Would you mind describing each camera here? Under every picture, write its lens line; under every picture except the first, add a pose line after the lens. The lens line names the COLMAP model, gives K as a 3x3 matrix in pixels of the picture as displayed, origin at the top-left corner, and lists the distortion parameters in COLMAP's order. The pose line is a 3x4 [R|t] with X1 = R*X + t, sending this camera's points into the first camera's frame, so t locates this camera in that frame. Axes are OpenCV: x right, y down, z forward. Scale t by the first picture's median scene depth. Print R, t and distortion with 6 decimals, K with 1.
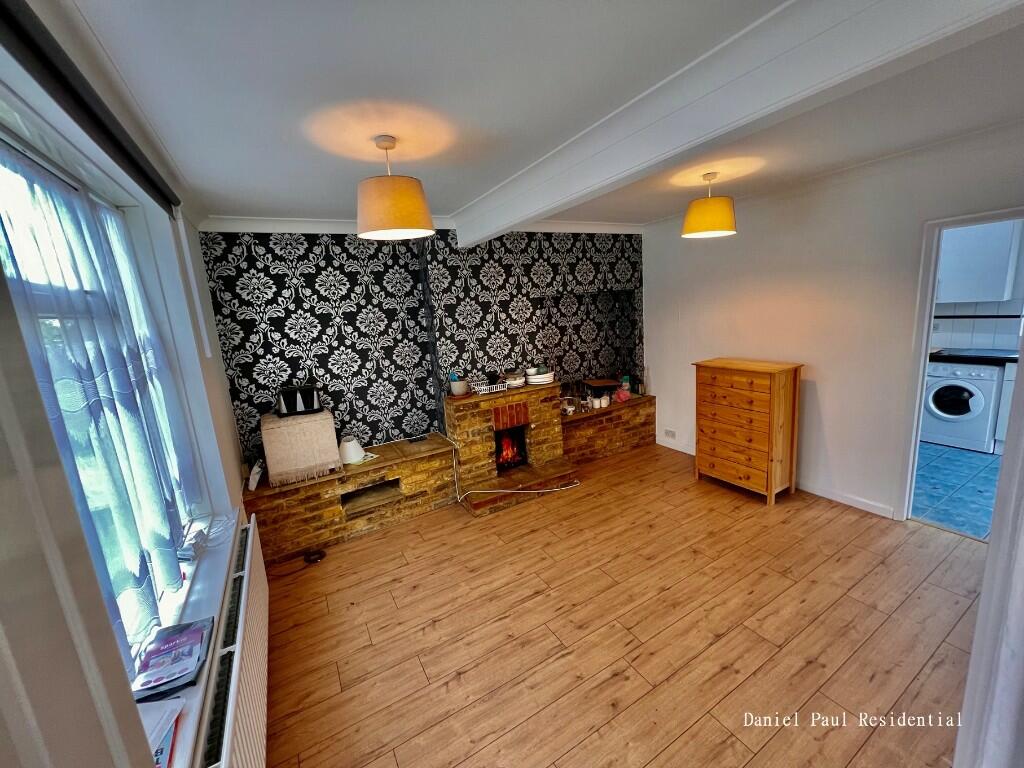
lens RADIAL K [[409.4, 0, 511.6], [0, 409.4, 384.4], [0, 0, 1]] dist [-0.003969, -0.000246]
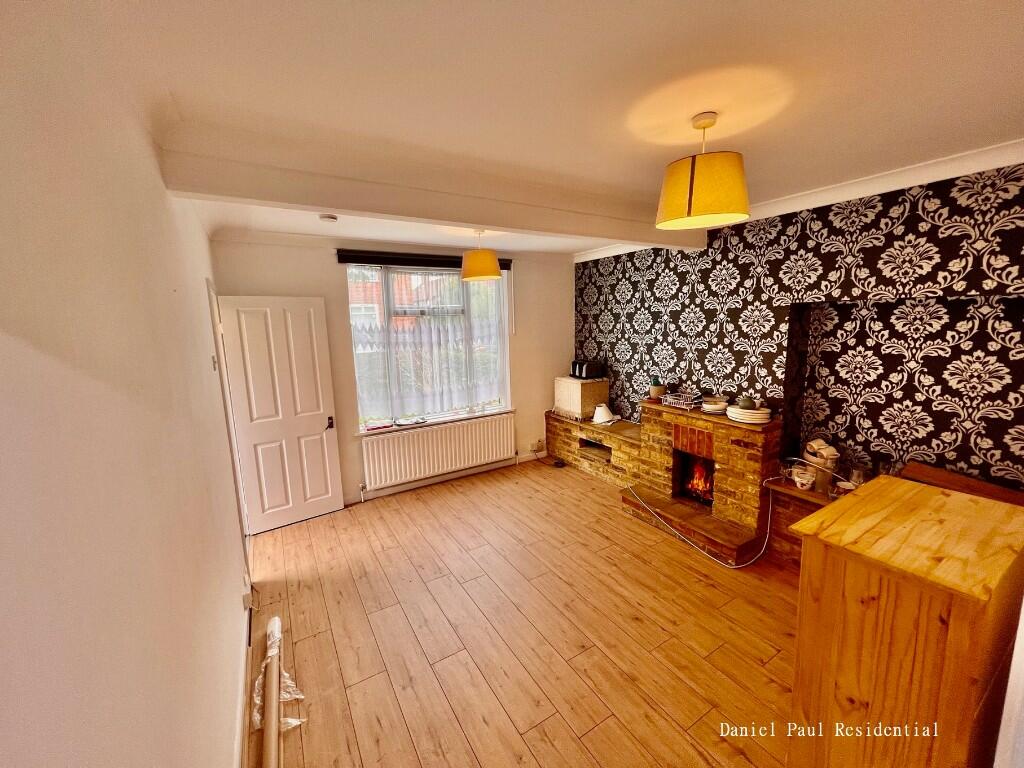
lens RADIAL K [[409.4, 0, 511.4], [0, 409.4, 381.1], [0, 0, 1]] dist [-0.003969, -0.000246]
pose [[0.018806, 0.226010, -0.973943, 0.829932], [-0.160253, 0.962203, 0.220191, -0.180318], [0.986897, 0.151937, 0.054314, 0.558436]]
